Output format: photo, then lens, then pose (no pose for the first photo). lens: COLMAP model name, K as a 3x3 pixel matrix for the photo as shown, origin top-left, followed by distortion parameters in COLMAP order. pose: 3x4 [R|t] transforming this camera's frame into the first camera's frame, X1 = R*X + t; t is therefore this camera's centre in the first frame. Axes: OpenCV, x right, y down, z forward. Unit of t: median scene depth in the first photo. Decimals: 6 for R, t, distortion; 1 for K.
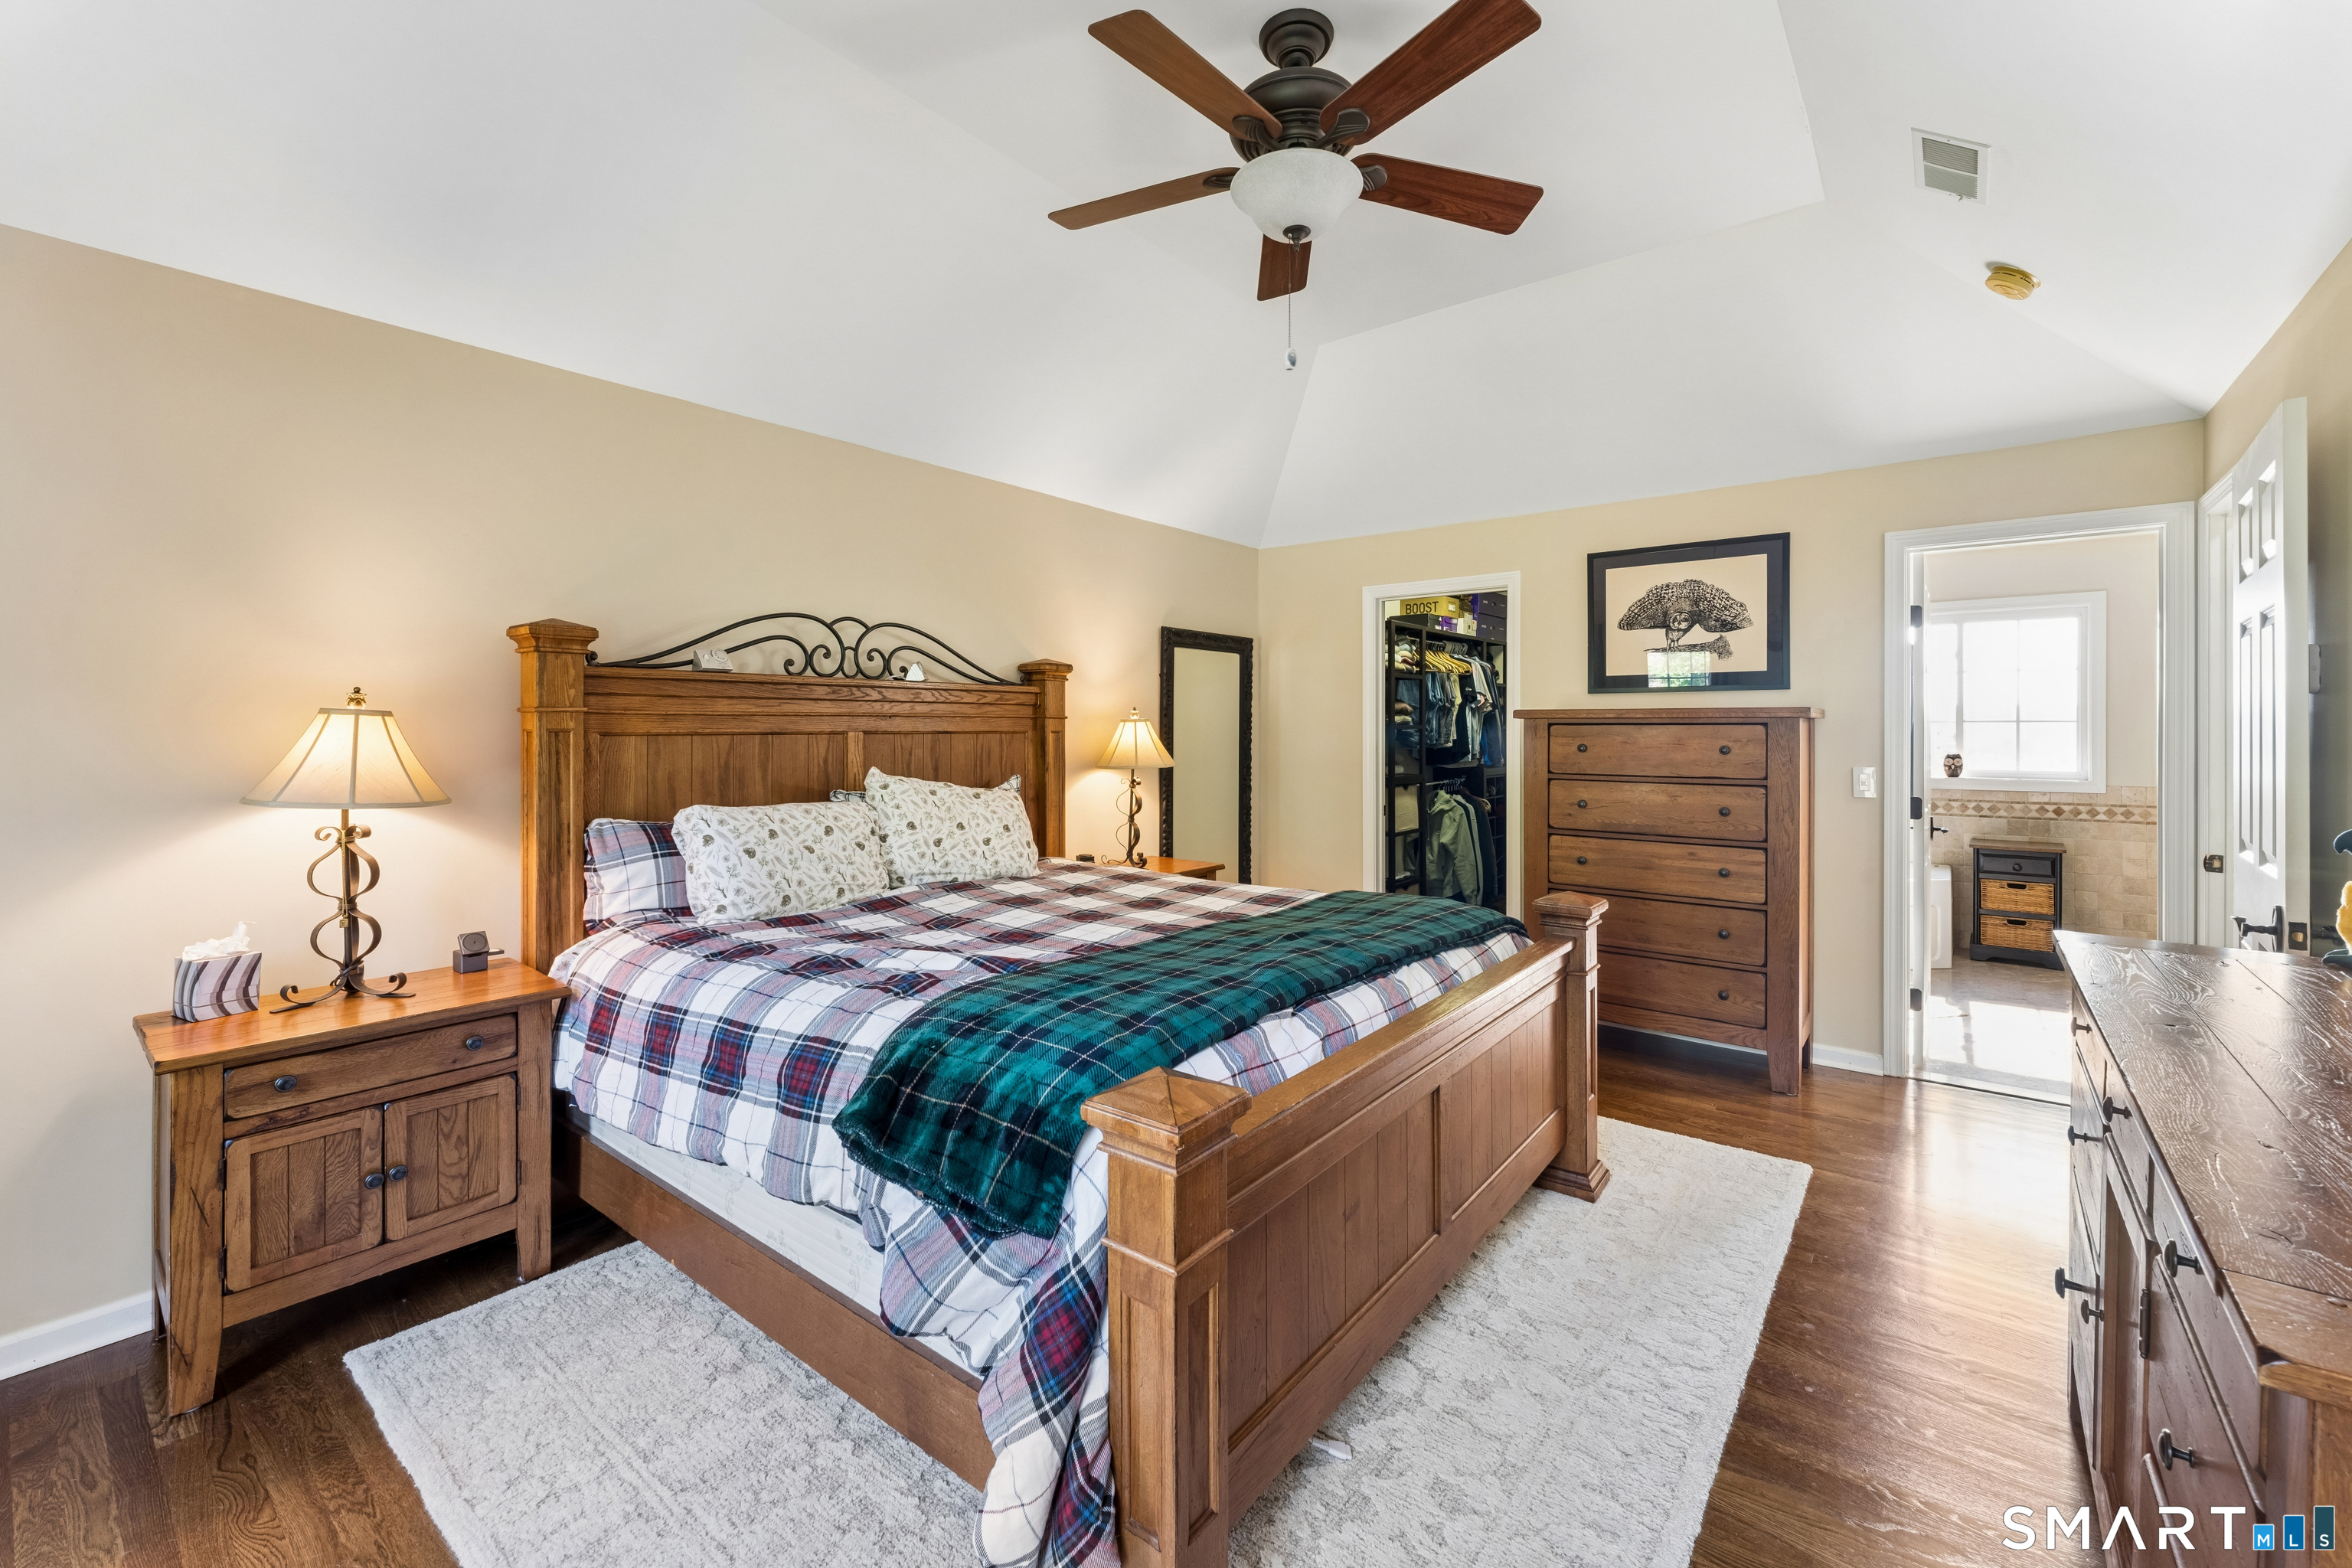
lens RADIAL K [[966.2, 0, 1175.4], [0, 966.2, 730.3], [0, 0, 1]] dist [-0.000202, -0.000004]
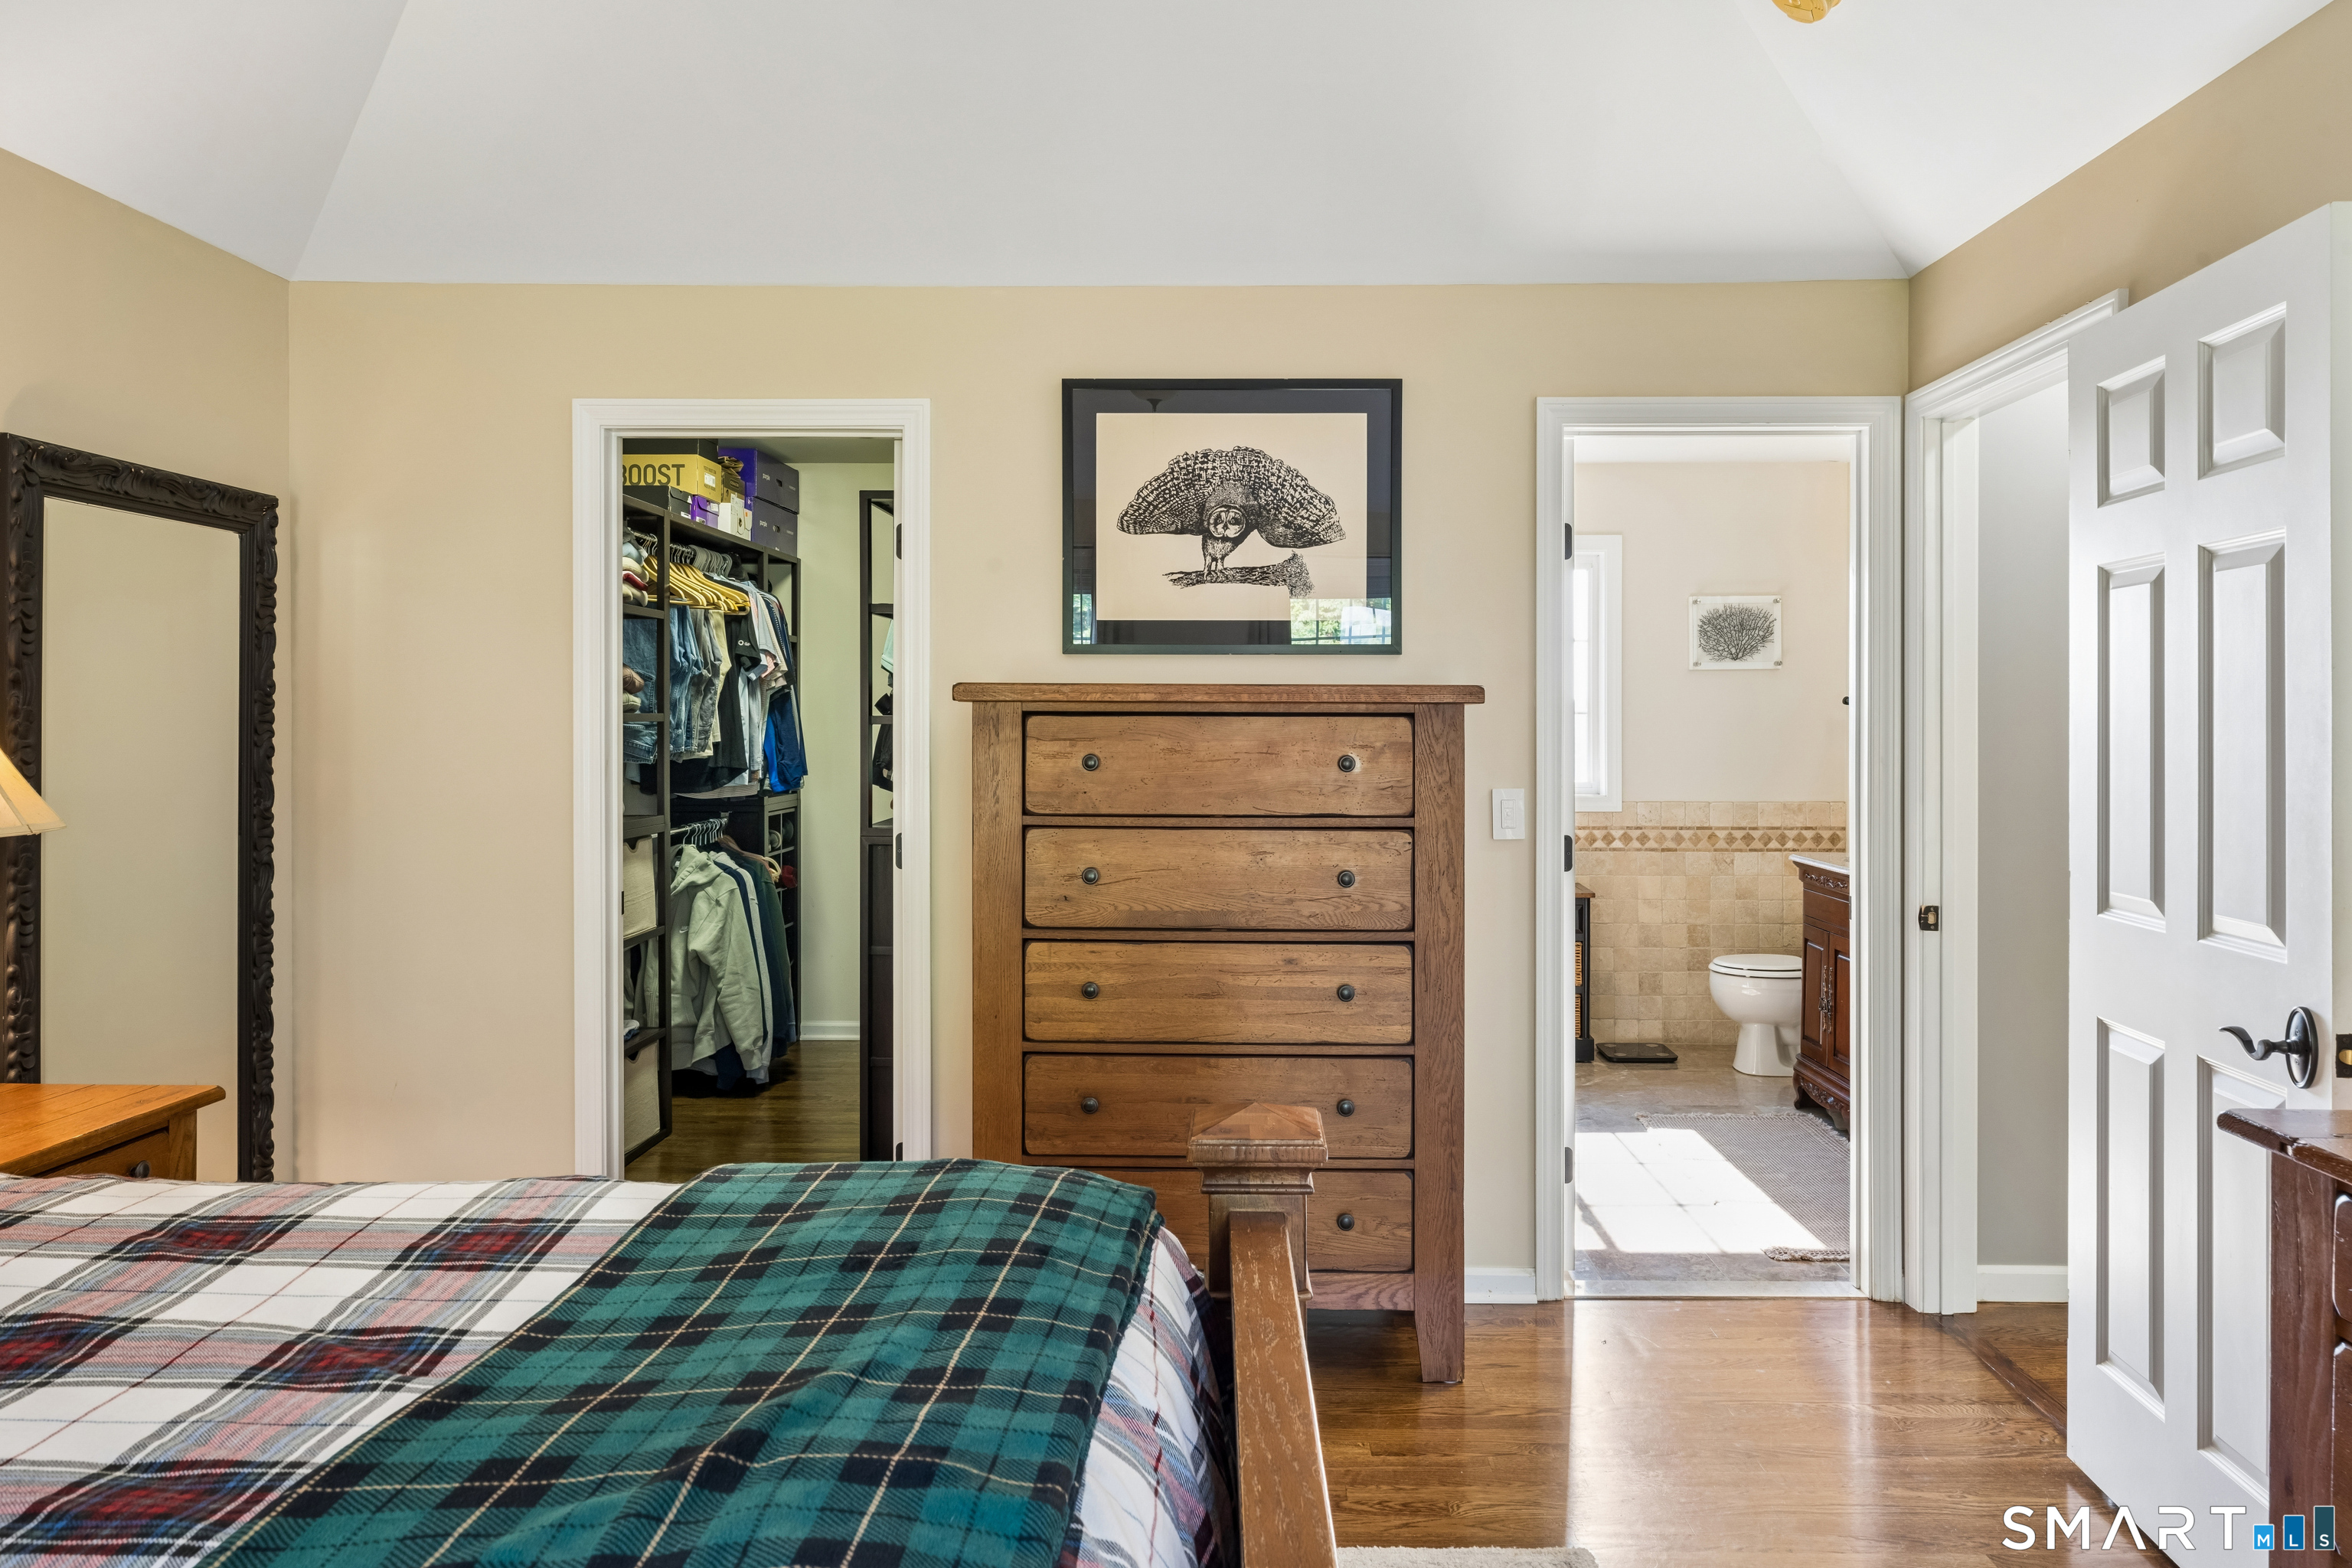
lens RADIAL K [[1577.9, 0, 1198.8], [0, 1577.9, 732.6], [0, 0, 1]] dist [0.001153, 0.003236]
pose [[0.787198, -0.002775, 0.616695, -0.029685], [-0.001465, 0.999979, 0.006370, -0.001891], [-0.616699, -0.005918, 0.787177, 0.303587]]
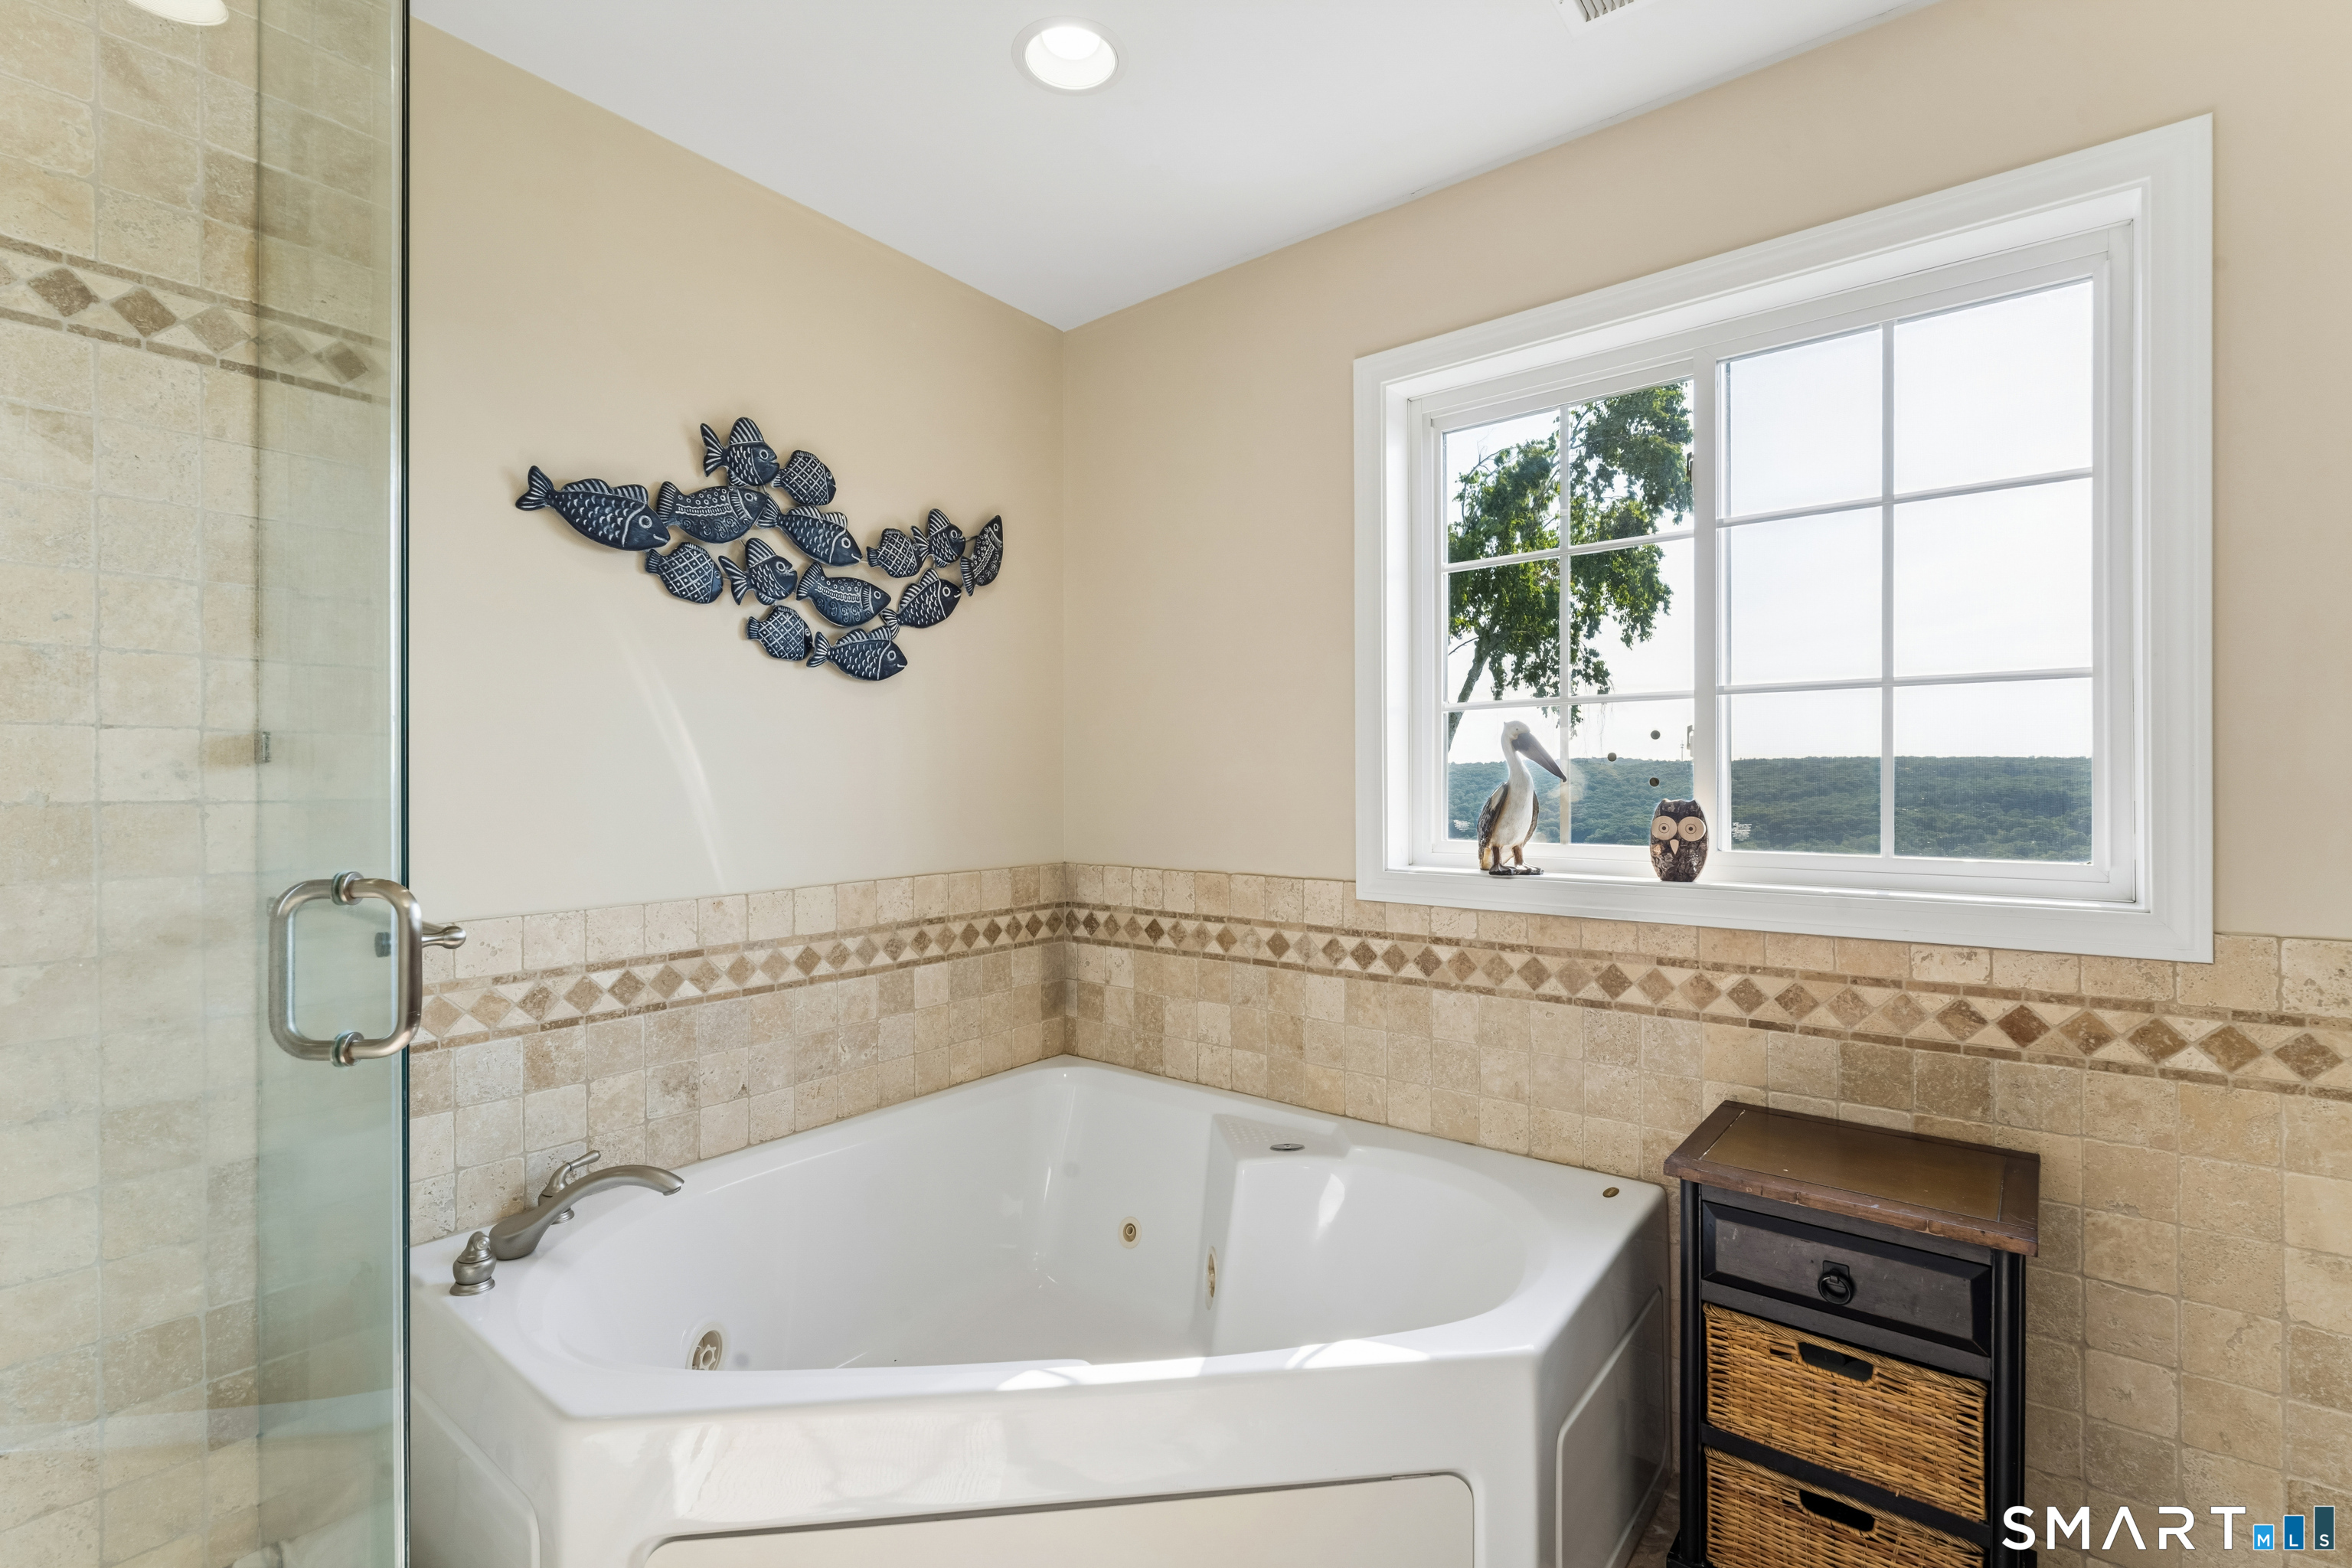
lens RADIAL K [[1015.0, 0, 1181.3], [0, 1015.0, 789.4], [0, 0, 1]] dist [-0.000306, -0.000266]
pose [[0.999994, -0.002366, 0.002437, 0.833564], [0.002360, 0.999994, 0.002401, 0.024813], [-0.002443, -0.002396, 0.999994, 0.883179]]
